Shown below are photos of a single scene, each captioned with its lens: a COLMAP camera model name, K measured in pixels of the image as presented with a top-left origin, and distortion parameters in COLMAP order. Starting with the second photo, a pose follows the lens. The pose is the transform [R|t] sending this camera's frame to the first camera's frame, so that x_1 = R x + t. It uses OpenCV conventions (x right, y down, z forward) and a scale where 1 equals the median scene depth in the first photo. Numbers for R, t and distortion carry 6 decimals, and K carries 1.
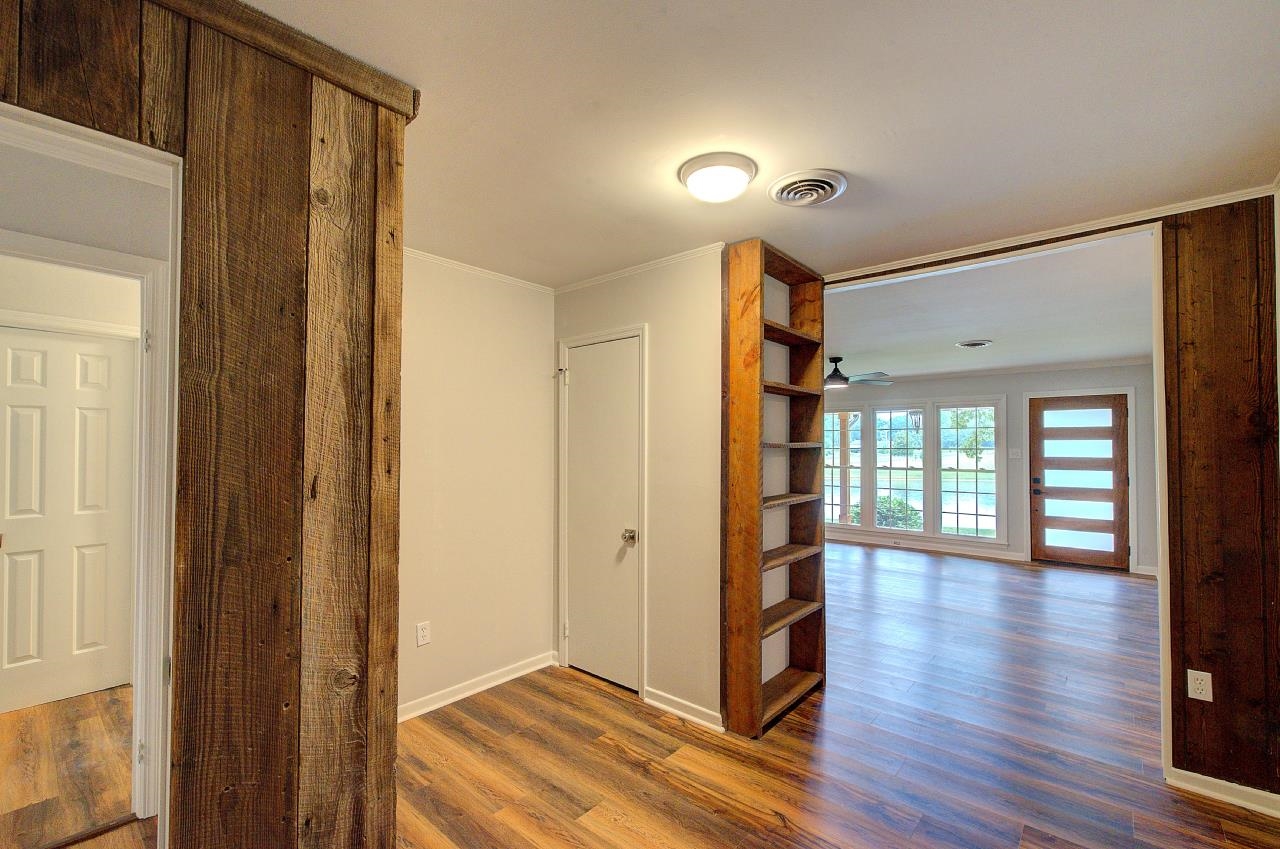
lens RADIAL K [[545.0, 0, 631.6], [0, 545.0, 432.0], [0, 0, 1]] dist [0.001346, 0.002140]
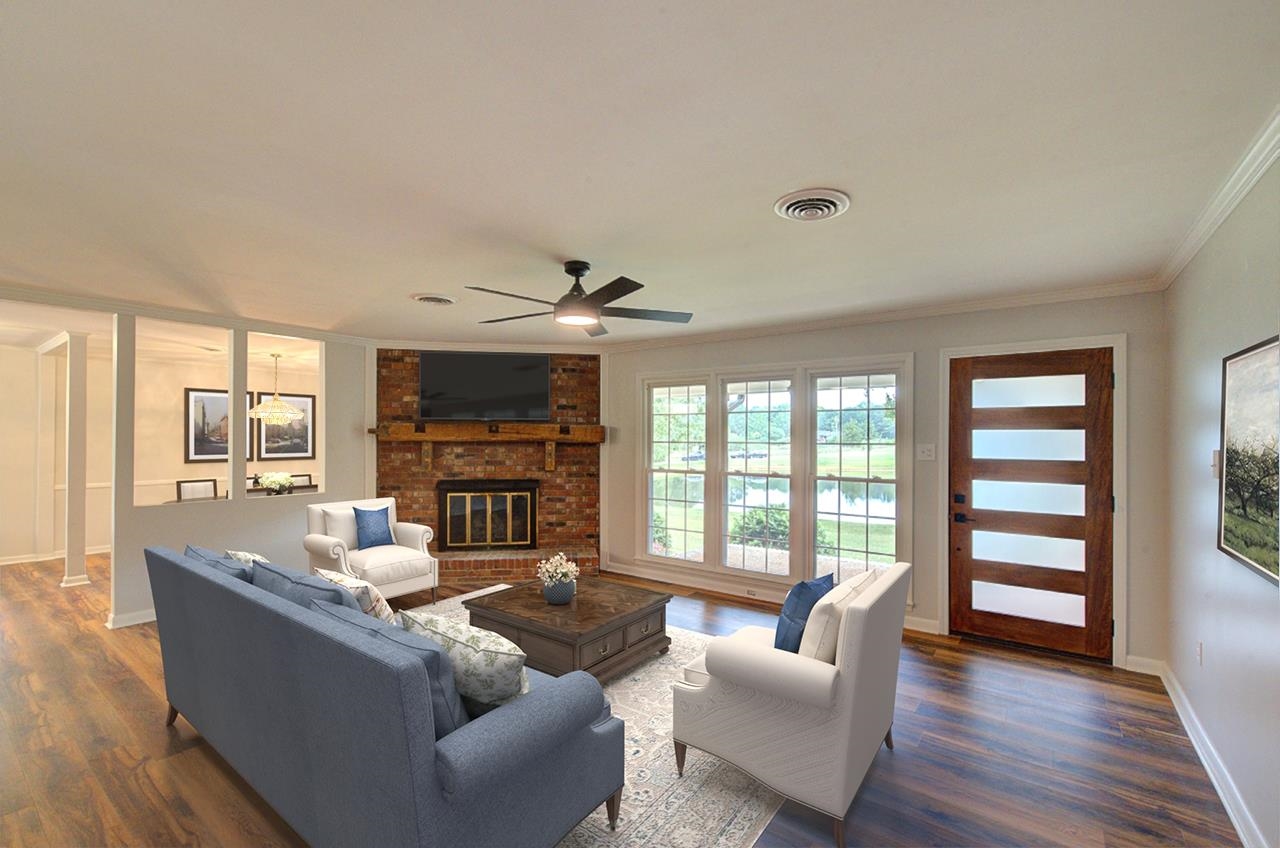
lens RADIAL K [[545.0, 0, 640.2], [0, 545.0, 431.3], [0, 0, 1]] dist [0.001346, 0.002140]
pose [[0.996221, 0.001848, 0.086831, 0.353792], [-0.003444, 0.999828, 0.018232, 0.007039], [-0.086782, -0.018462, 0.996056, 0.453488]]
